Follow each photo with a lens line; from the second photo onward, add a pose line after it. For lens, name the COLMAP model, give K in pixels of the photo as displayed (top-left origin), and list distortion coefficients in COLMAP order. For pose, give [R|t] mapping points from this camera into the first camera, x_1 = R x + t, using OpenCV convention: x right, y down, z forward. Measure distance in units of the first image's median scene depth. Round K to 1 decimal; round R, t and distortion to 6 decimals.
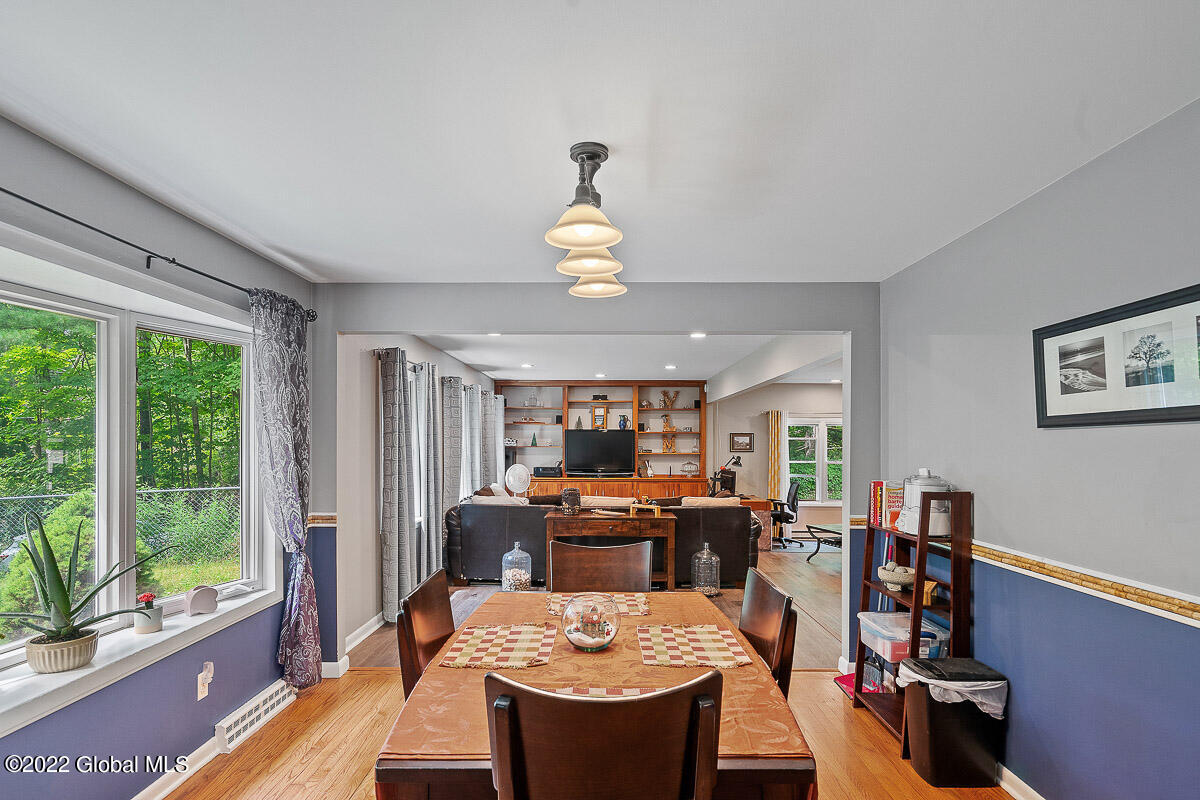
lens RADIAL K [[643.9, 0, 608.8], [0, 643.9, 448.1], [0, 0, 1]] dist [0.004111, 0.003696]
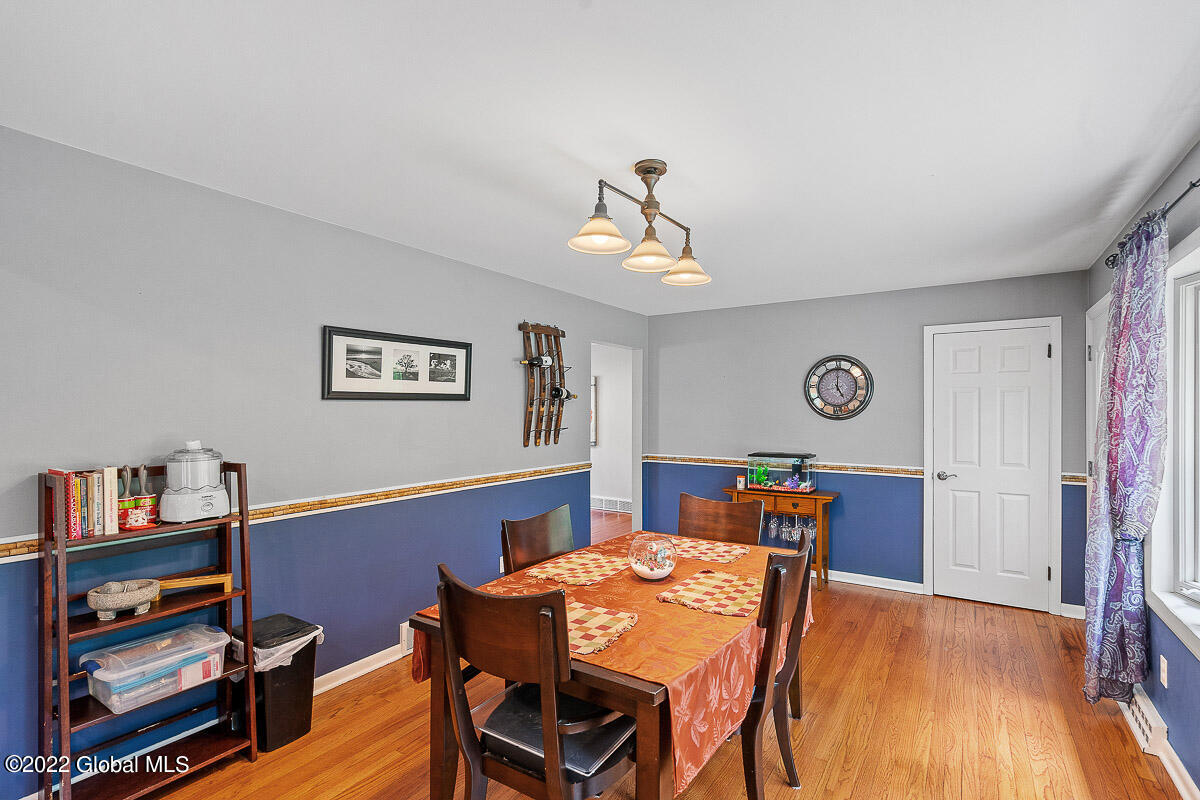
lens RADIAL K [[550.7, 0, 608.7], [0, 550.7, 410.7], [0, 0, 1]] dist [-0.008535, 0.004659]
pose [[-0.832403, -0.001272, 0.554169, -0.498465], [0.004066, 0.999956, 0.008403, -0.016669], [-0.554156, 0.009248, -0.832362, 1.776432]]
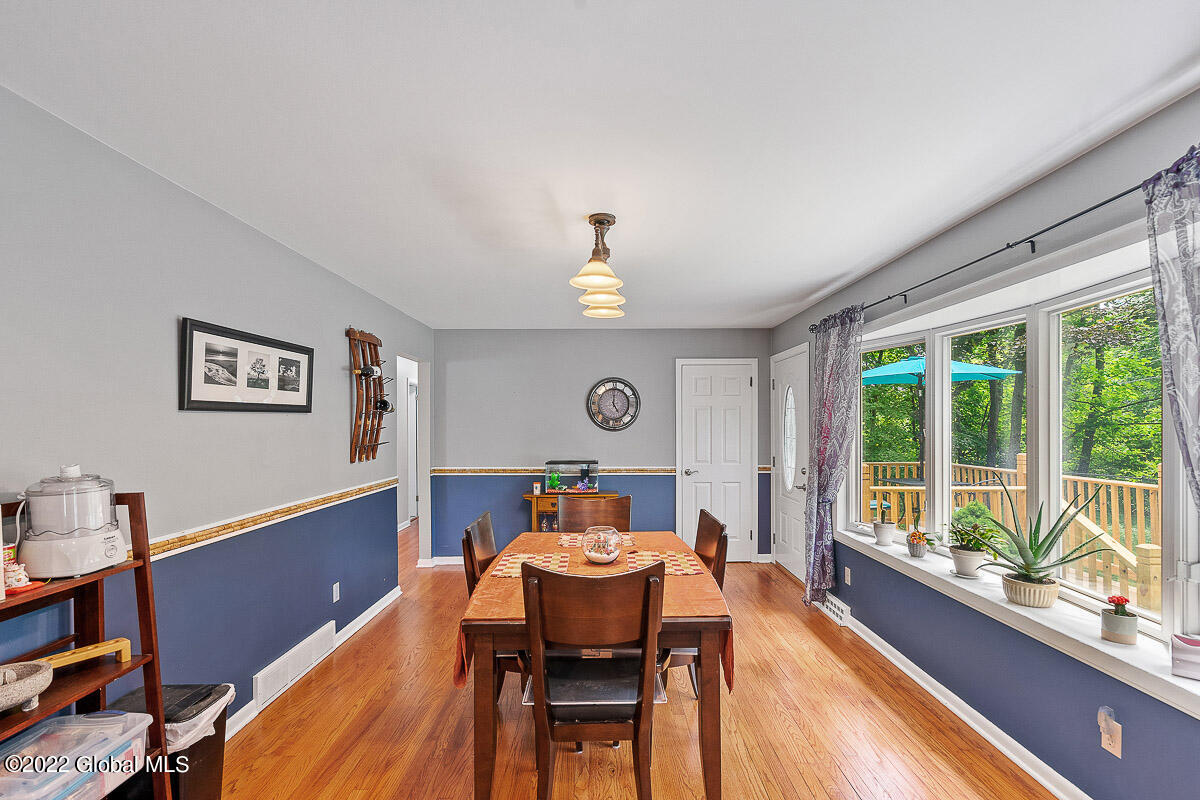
lens RADIAL K [[550.7, 0, 604.9], [0, 550.7, 429.1], [0, 0, 1]] dist [-0.008535, 0.004659]
pose [[-0.999988, 0.001951, 0.004597, -0.037748], [0.002038, 0.999820, 0.018838, -0.017204], [-0.004559, 0.018847, -0.999812, 2.087544]]
